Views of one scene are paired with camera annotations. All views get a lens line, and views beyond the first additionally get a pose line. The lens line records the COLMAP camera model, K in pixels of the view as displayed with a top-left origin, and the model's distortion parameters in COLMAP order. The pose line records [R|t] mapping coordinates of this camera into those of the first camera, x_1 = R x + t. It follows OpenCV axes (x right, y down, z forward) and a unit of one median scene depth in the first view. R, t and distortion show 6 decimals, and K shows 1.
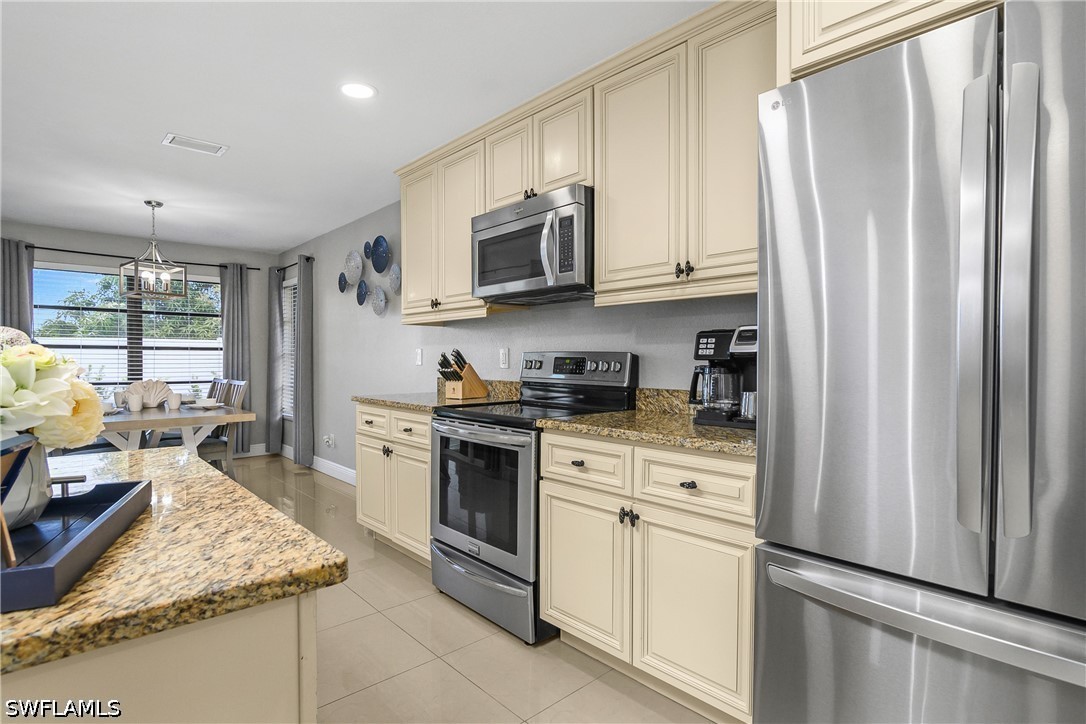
lens RADIAL K [[546.0, 0, 534.1], [0, 546.0, 371.2], [0, 0, 1]] dist [-0.023228, 0.004346]
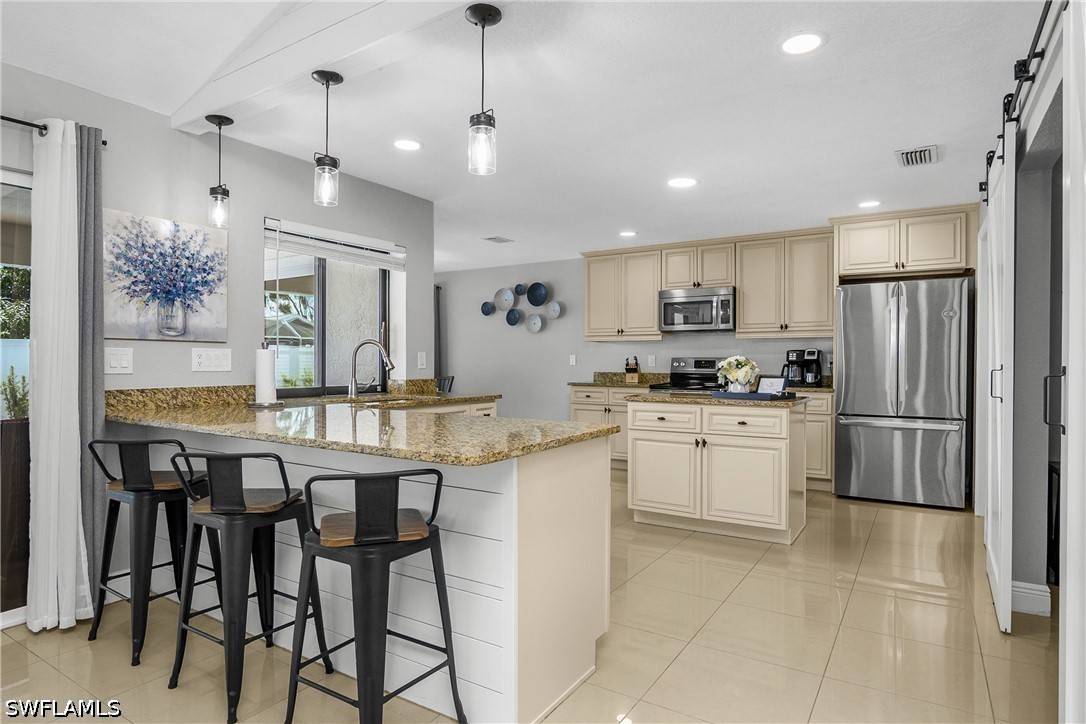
lens RADIAL K [[611.9, 0, 528.7], [0, 611.9, 374.7], [0, 0, 1]] dist [-0.024193, -0.001554]
pose [[0.966986, -0.008298, 0.254695, -1.182804], [0.007846, 0.999965, 0.002791, 0.017790], [-0.254709, -0.000701, 0.967017, -1.082210]]
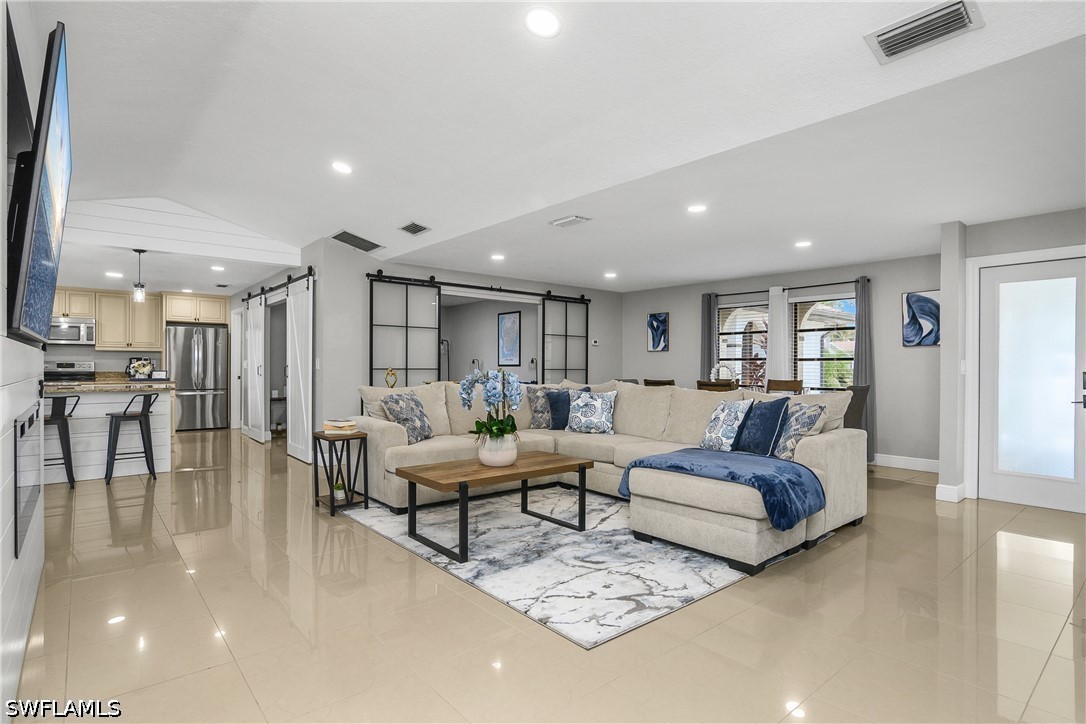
lens RADIAL K [[550.8, 0, 538.5], [0, 550.8, 365.8], [0, 0, 1]] dist [-0.037448, 0.000061]
pose [[0.039201, 0.000129, 0.999231, -3.002524], [0.015860, 0.999874, -0.000751, 0.038349], [-0.999105, 0.015878, 0.039194, -1.920162]]
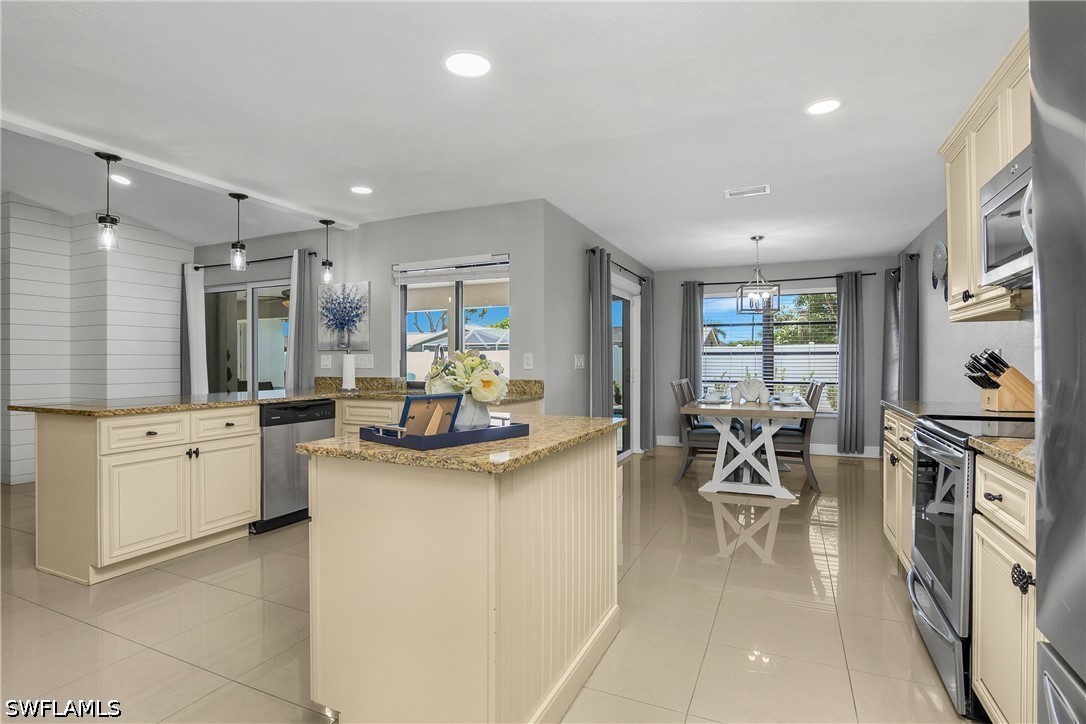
lens RADIAL K [[546.0, 0, 546.3], [0, 546.0, 361.3], [0, 0, 1]] dist [-0.023228, 0.004346]
pose [[0.397283, -0.005116, -0.917682, 0.398554], [-0.017837, 0.999752, -0.013296, -0.000061], [0.917523, 0.021651, 0.397093, 0.093064]]
